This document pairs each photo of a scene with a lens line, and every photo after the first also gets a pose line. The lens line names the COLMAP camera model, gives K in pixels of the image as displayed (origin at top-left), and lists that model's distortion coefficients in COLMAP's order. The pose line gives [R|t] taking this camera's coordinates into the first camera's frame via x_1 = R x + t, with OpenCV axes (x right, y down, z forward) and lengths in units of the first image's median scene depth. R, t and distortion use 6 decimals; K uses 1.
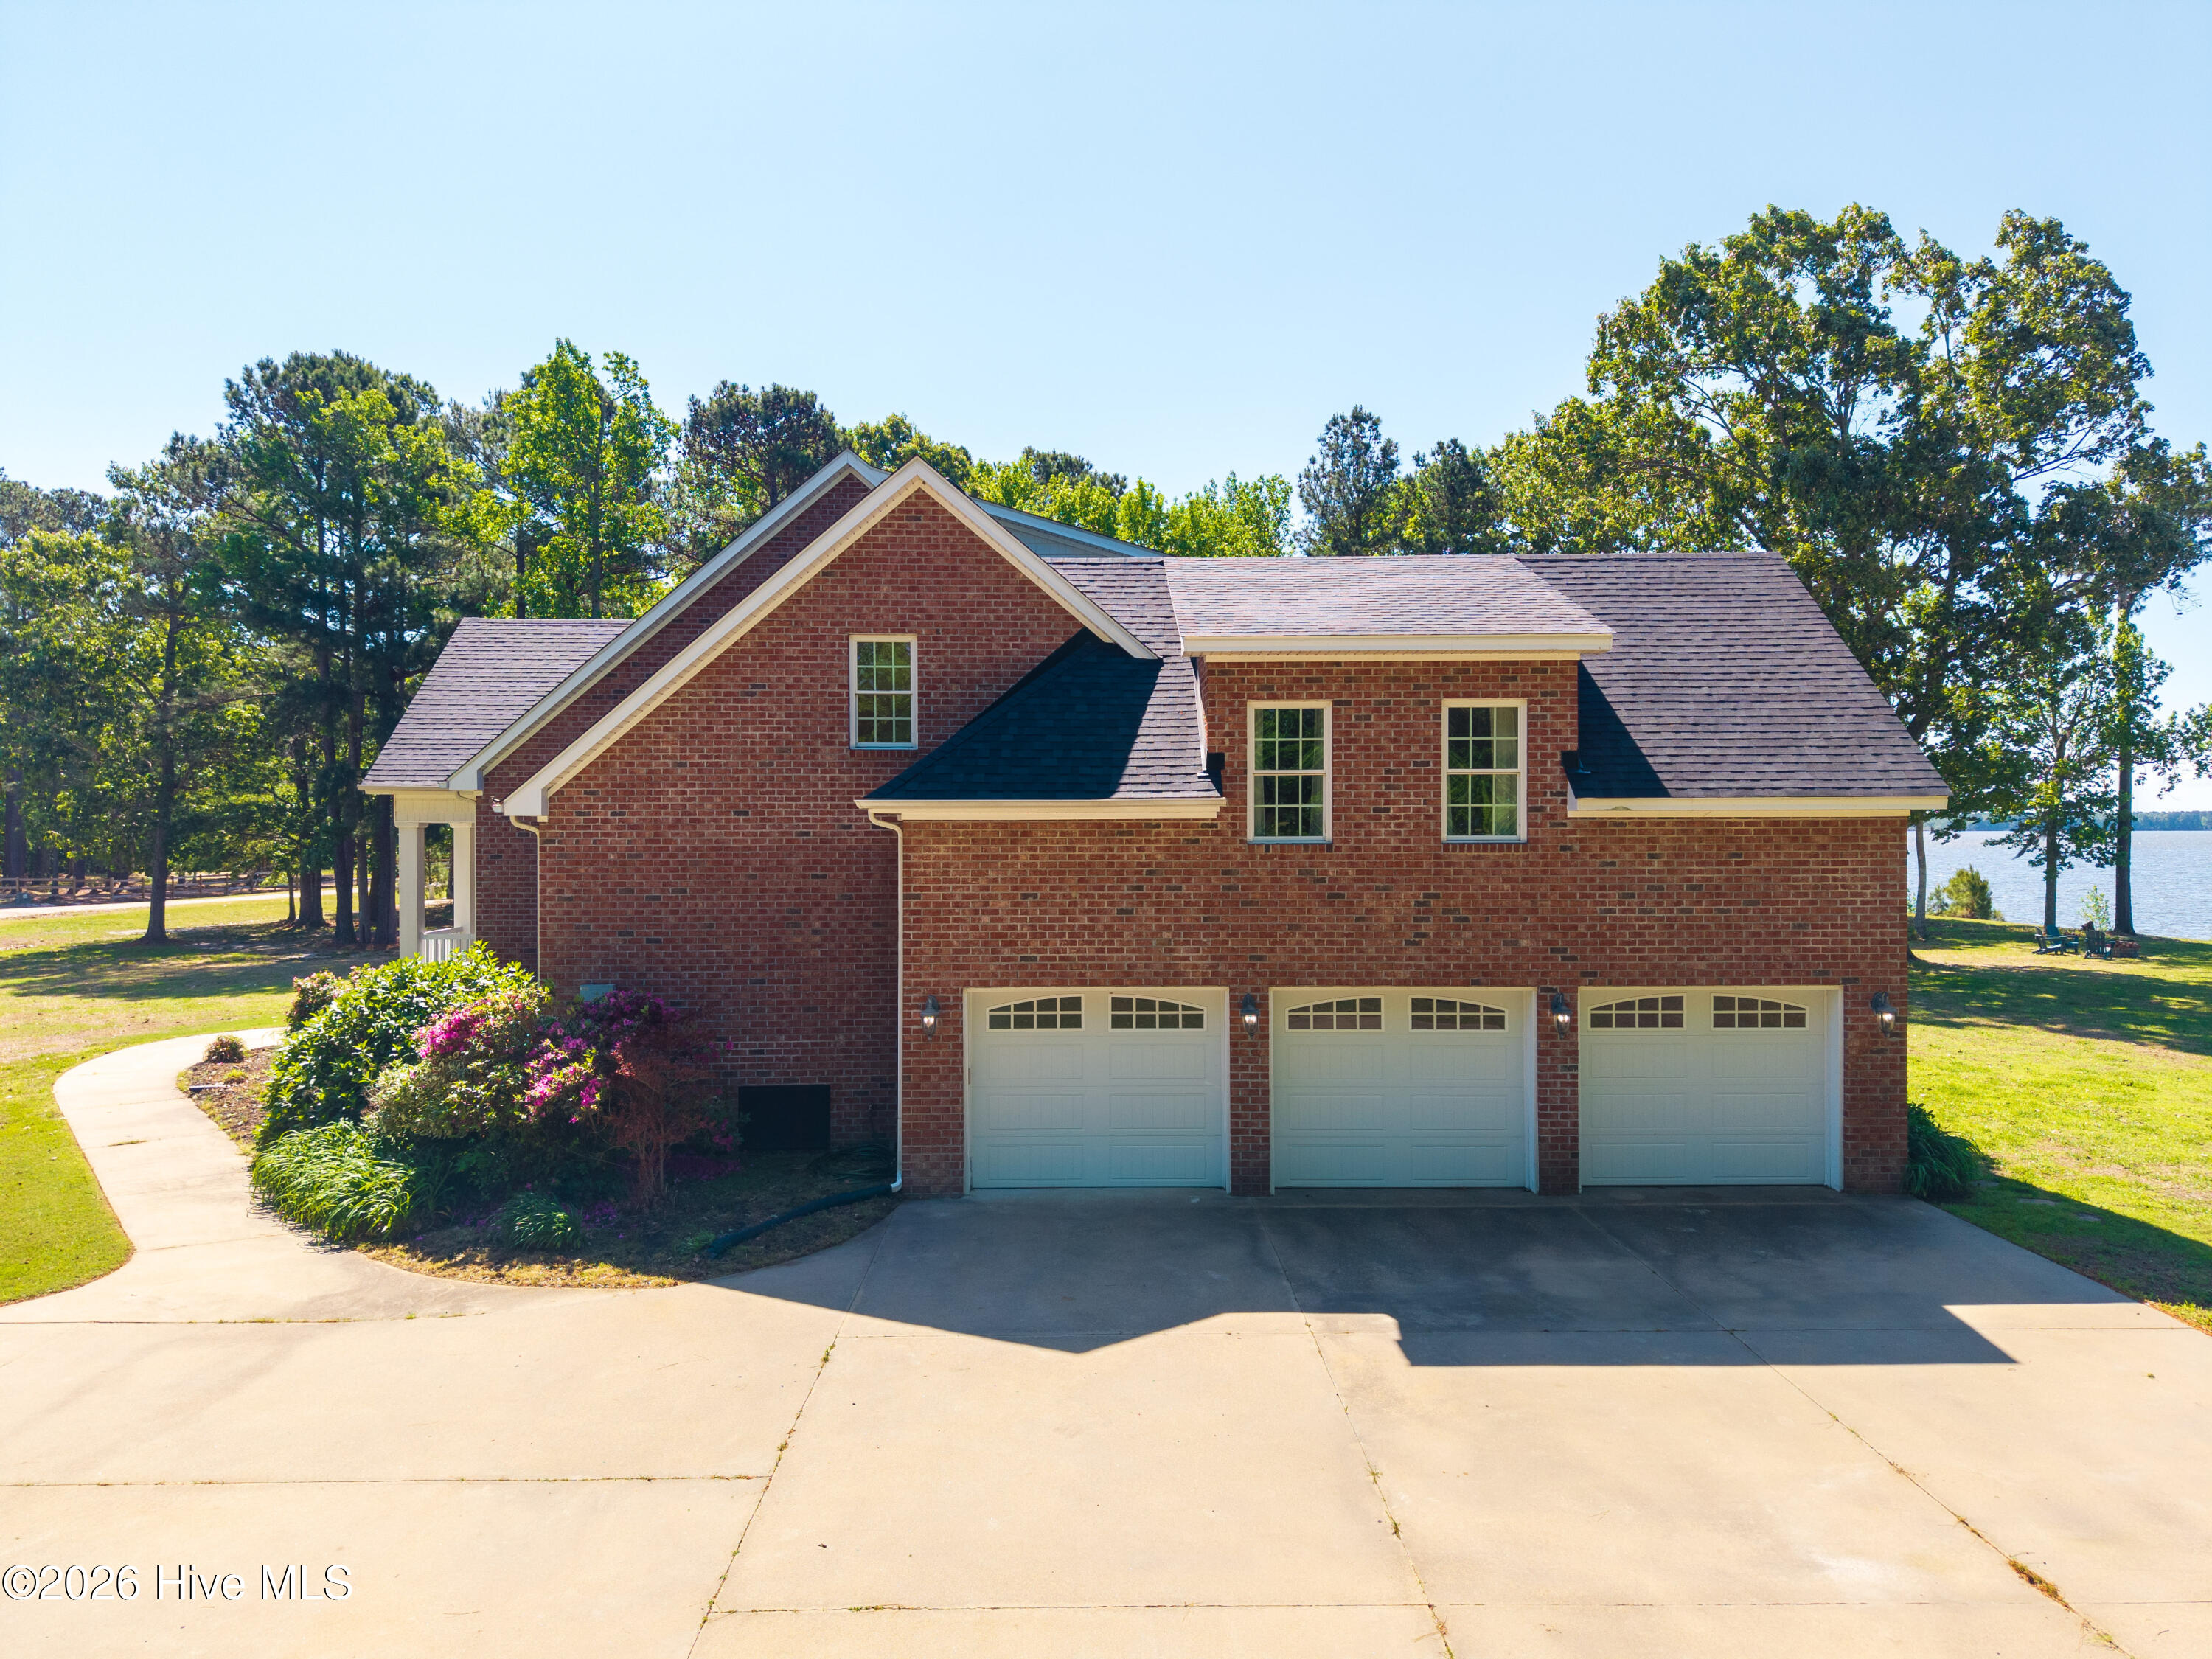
lens RADIAL K [[1468.3, 0, 1119.0], [0, 1468.3, 817.7], [0, 0, 1]] dist [0.047587, -0.054962]
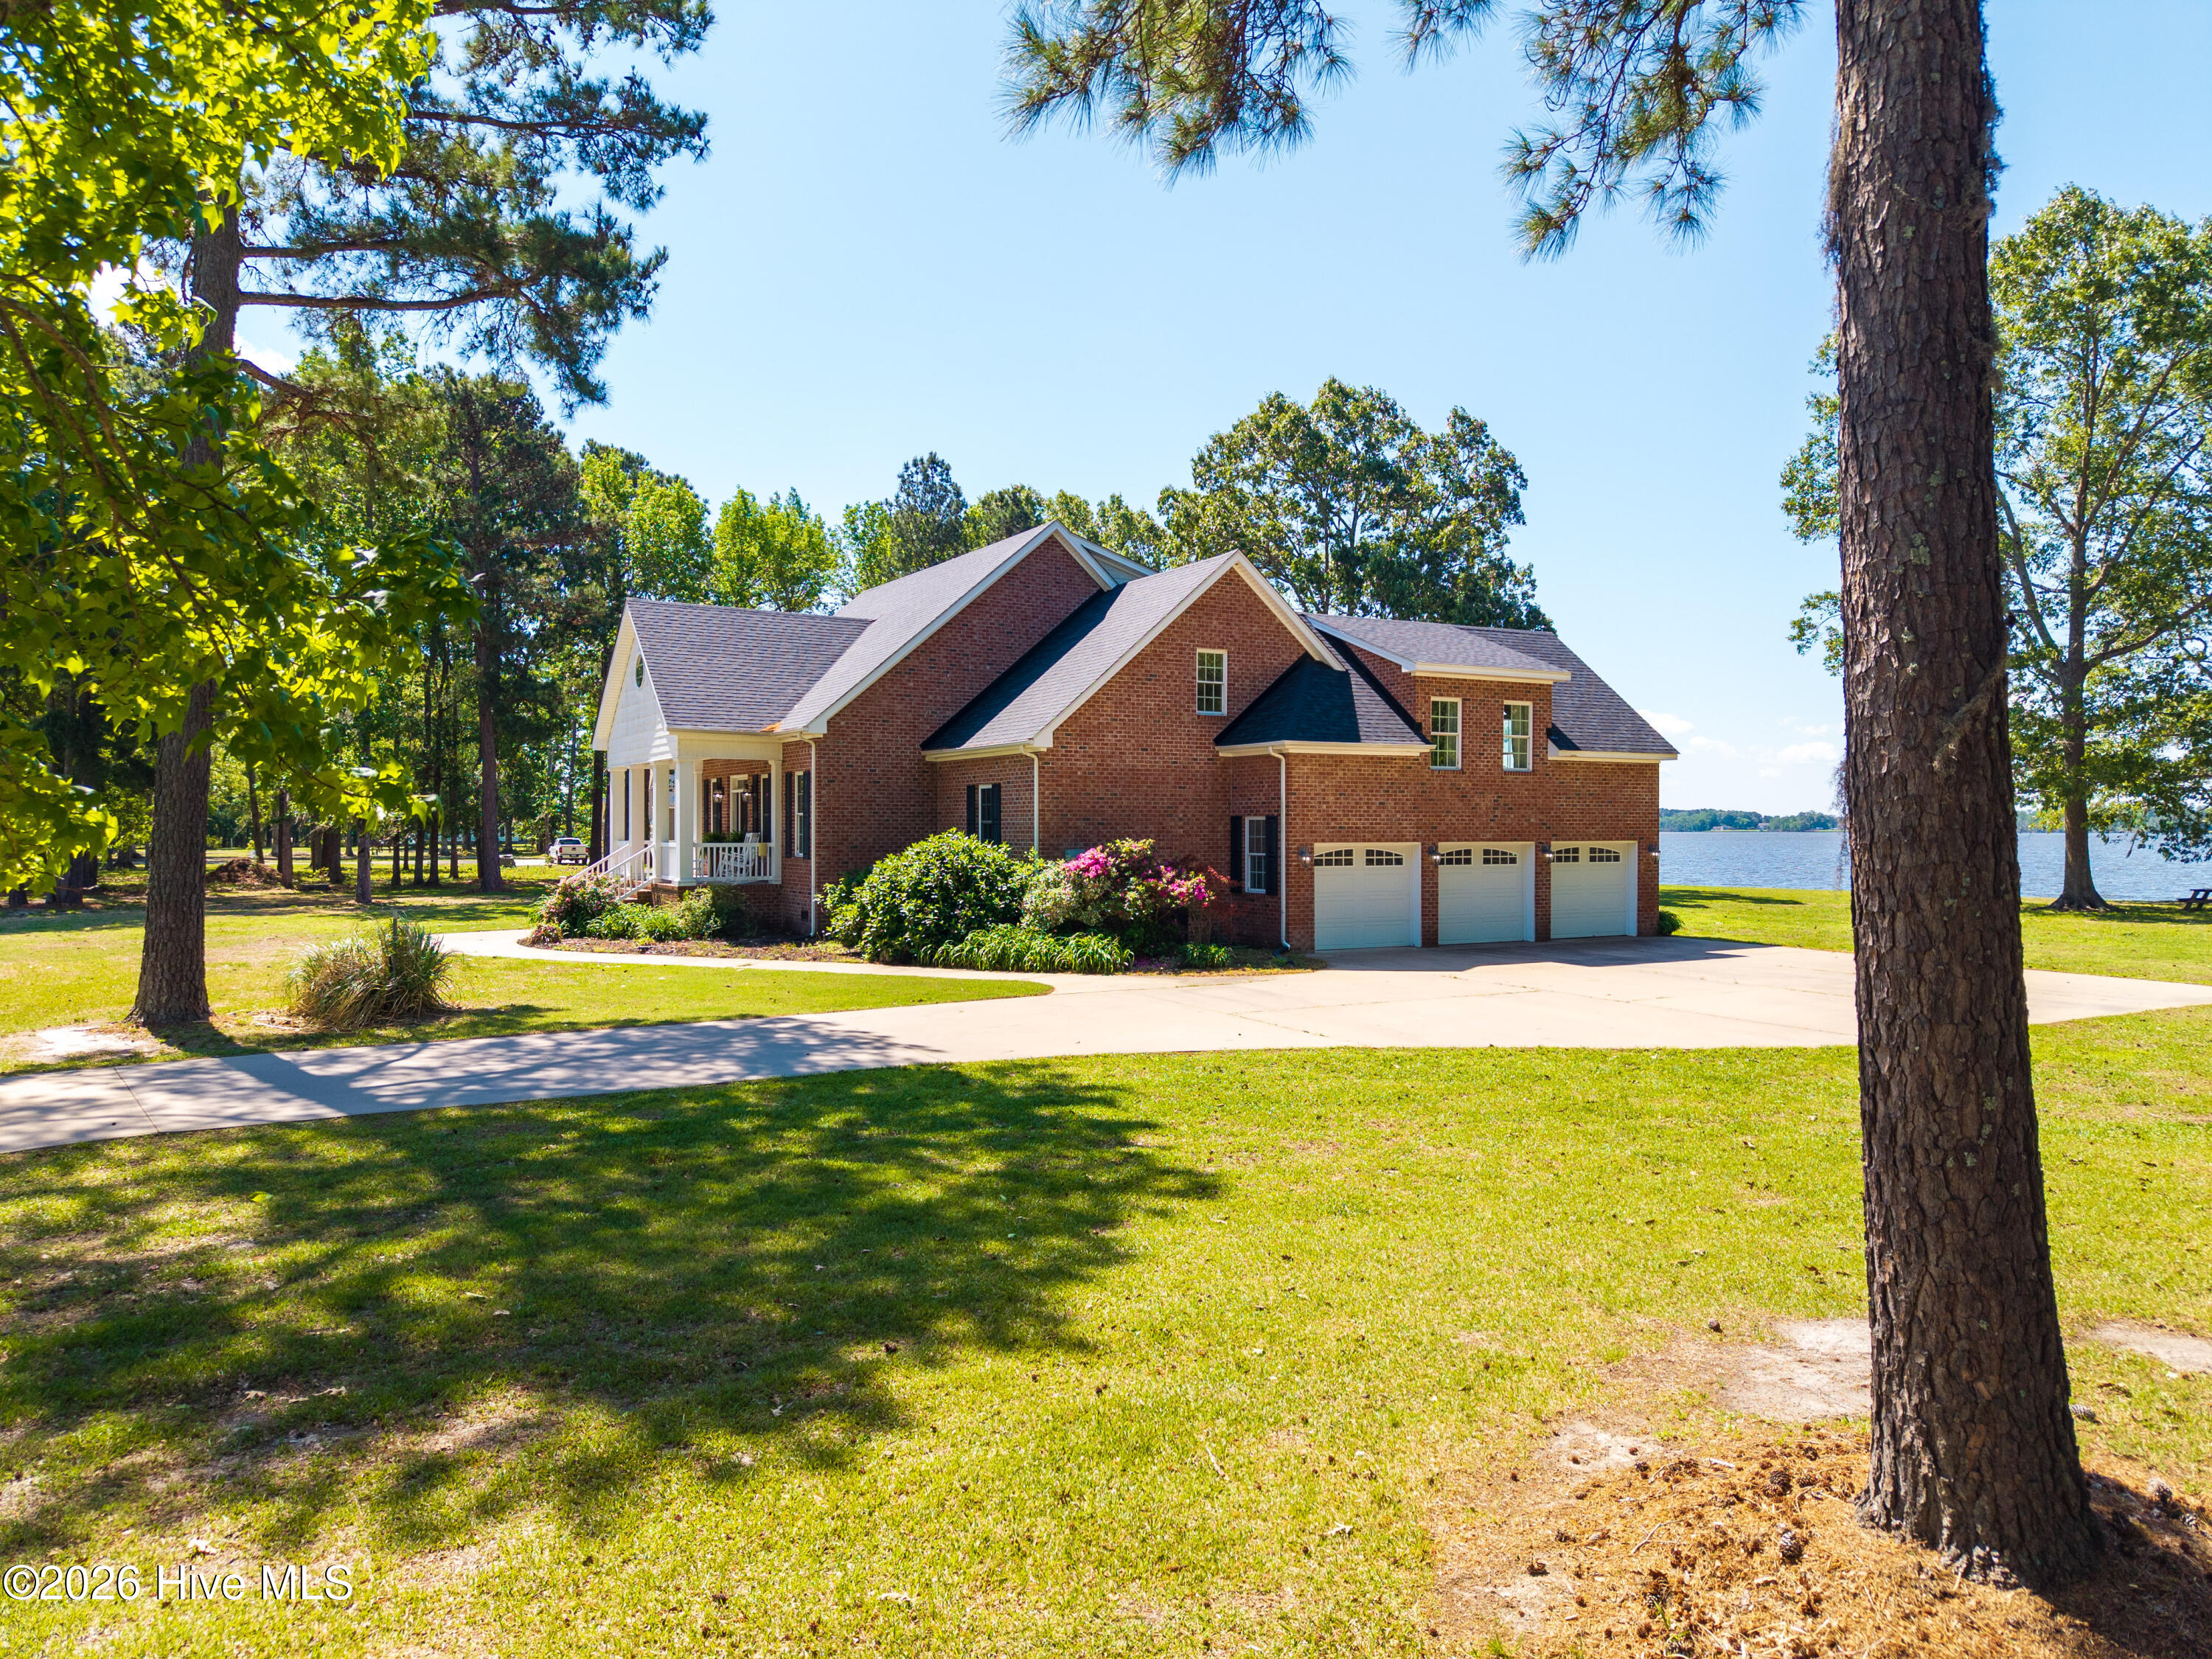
lens RADIAL K [[1468.3, 0, 1074.9], [0, 1468.3, 800.2], [0, 0, 1]] dist [0.047587, -0.054962]
pose [[0.879525, 0.010353, 0.475740, -1.137404], [-0.006325, 0.999929, -0.010067, 0.073518], [-0.475811, 0.005845, 0.879528, -0.456148]]
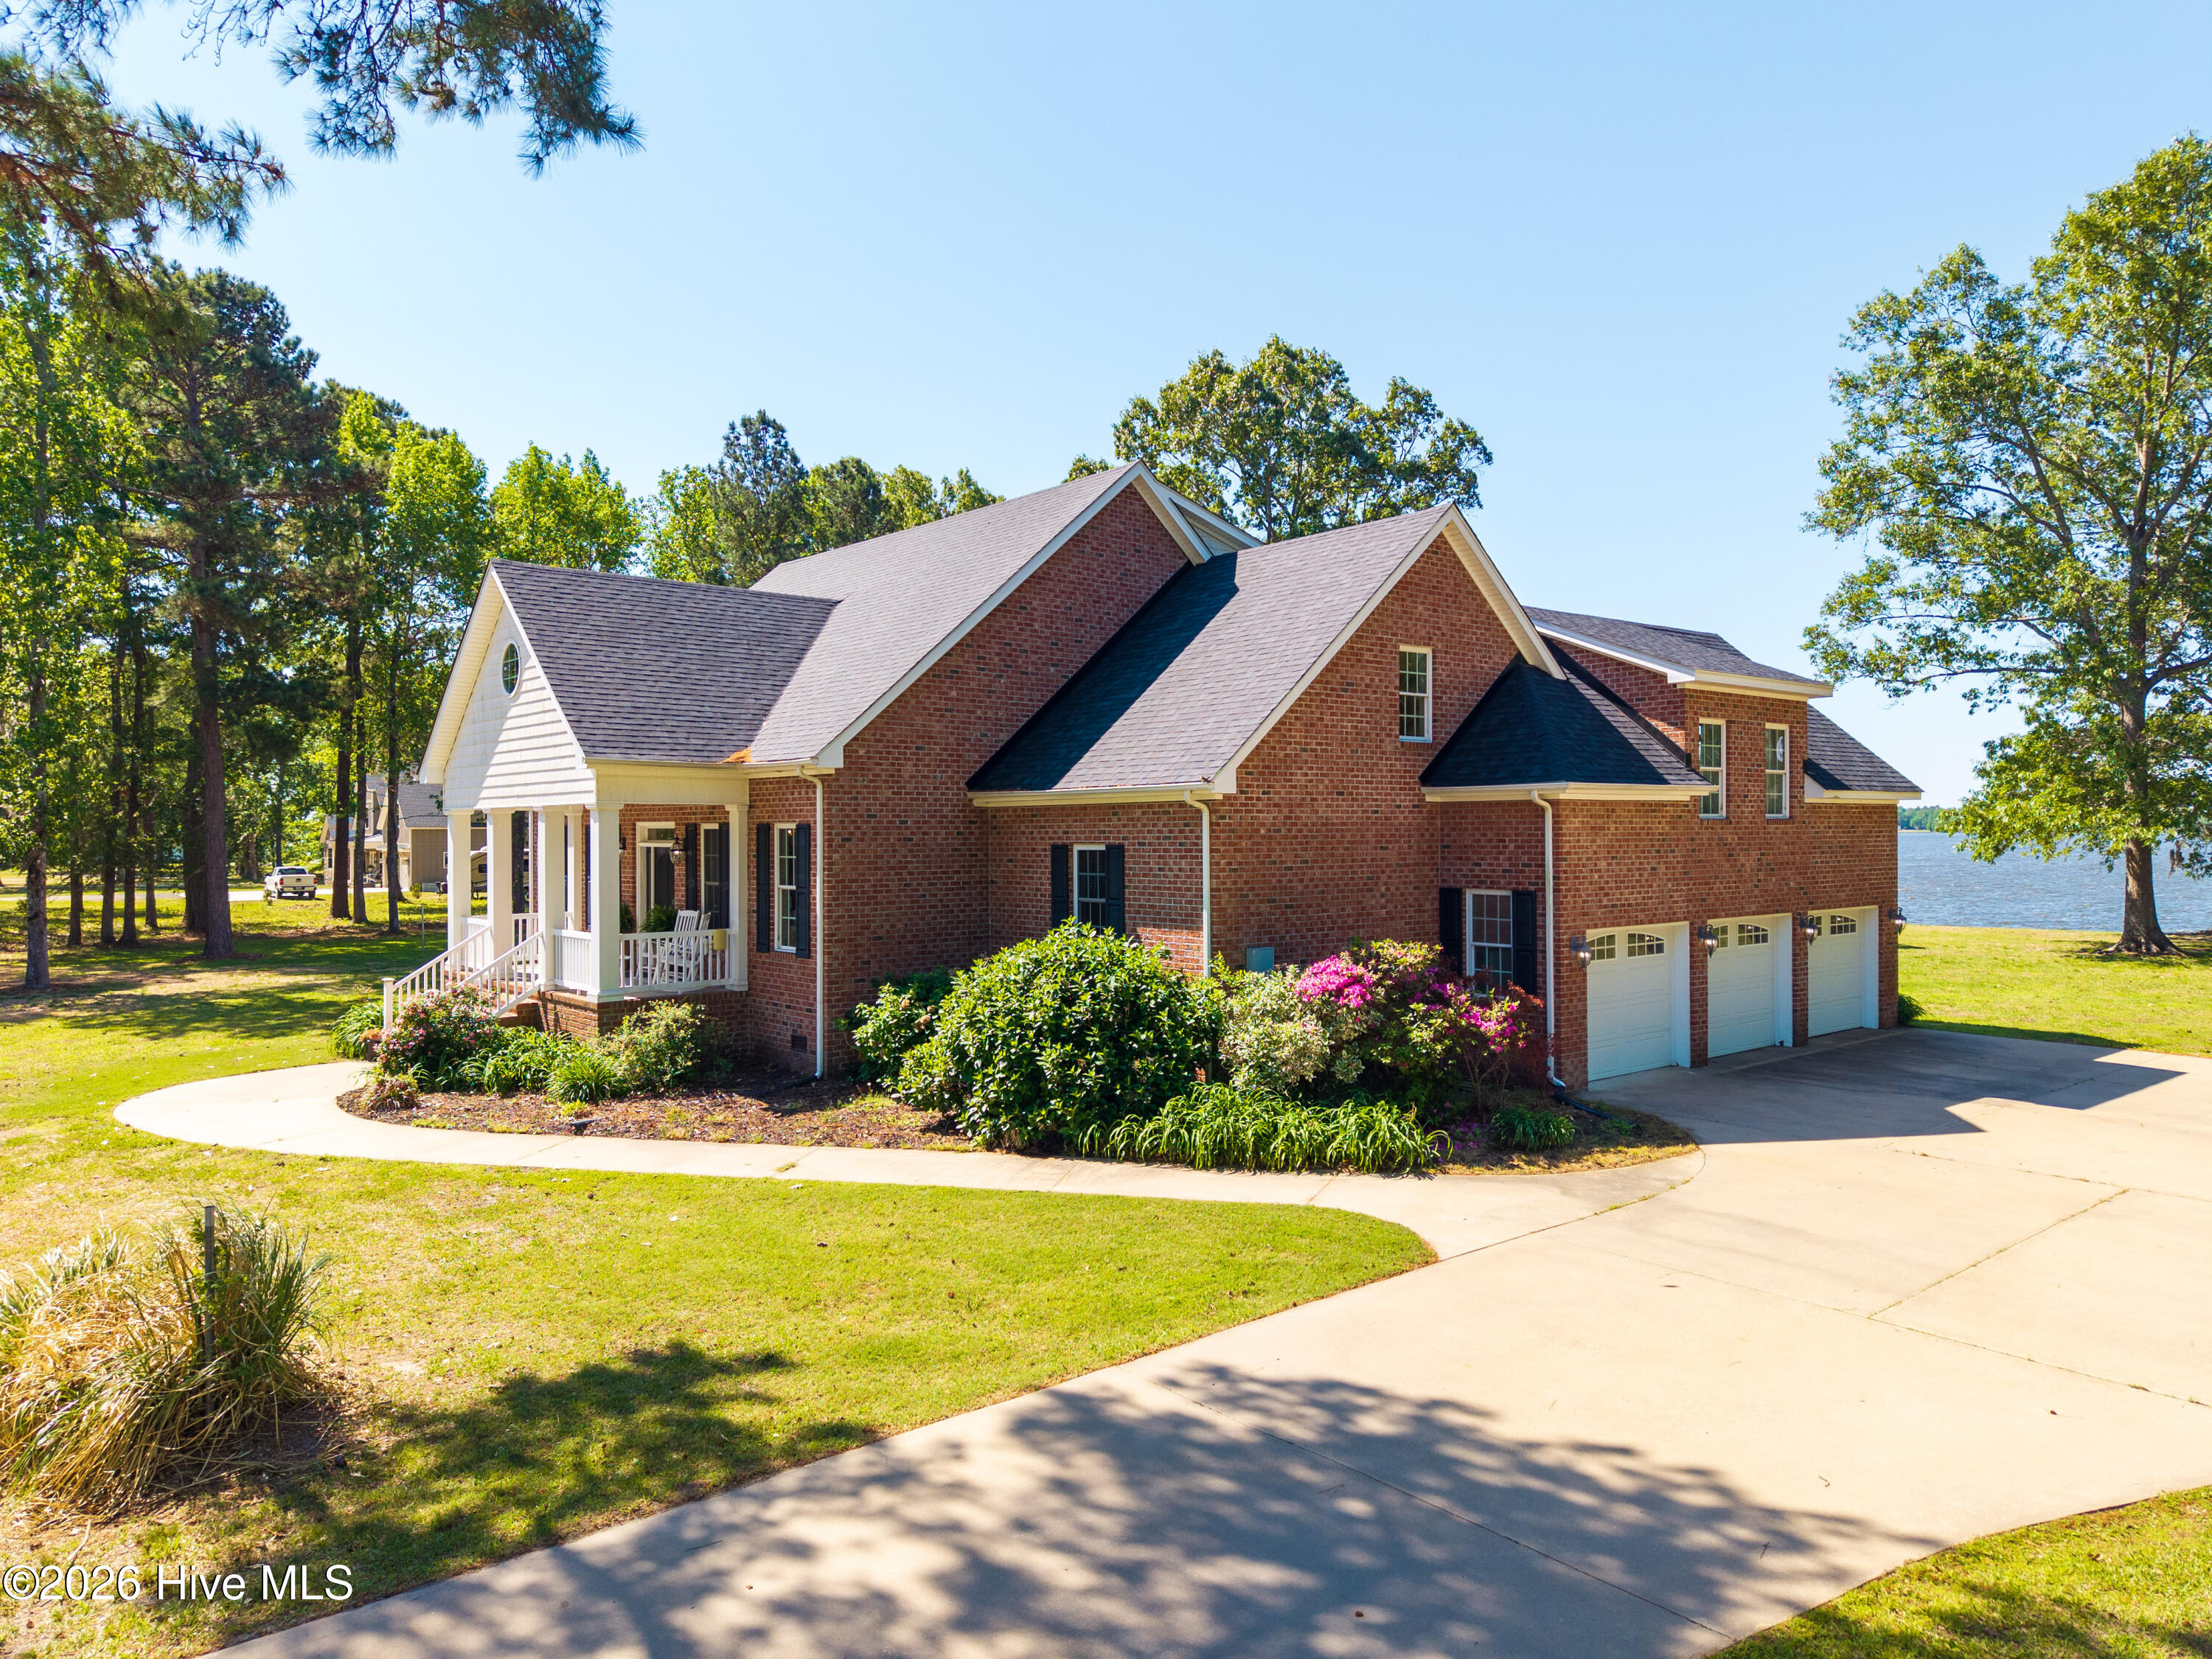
lens RADIAL K [[1468.3, 0, 1056.2], [0, 1468.3, 805.1], [0, 0, 1]] dist [0.047587, -0.054962]
pose [[0.787536, 0.005597, 0.616243, -1.141585], [-0.001064, 0.999970, -0.007724, 0.014697], [-0.616267, 0.005427, 0.787518, 0.234589]]
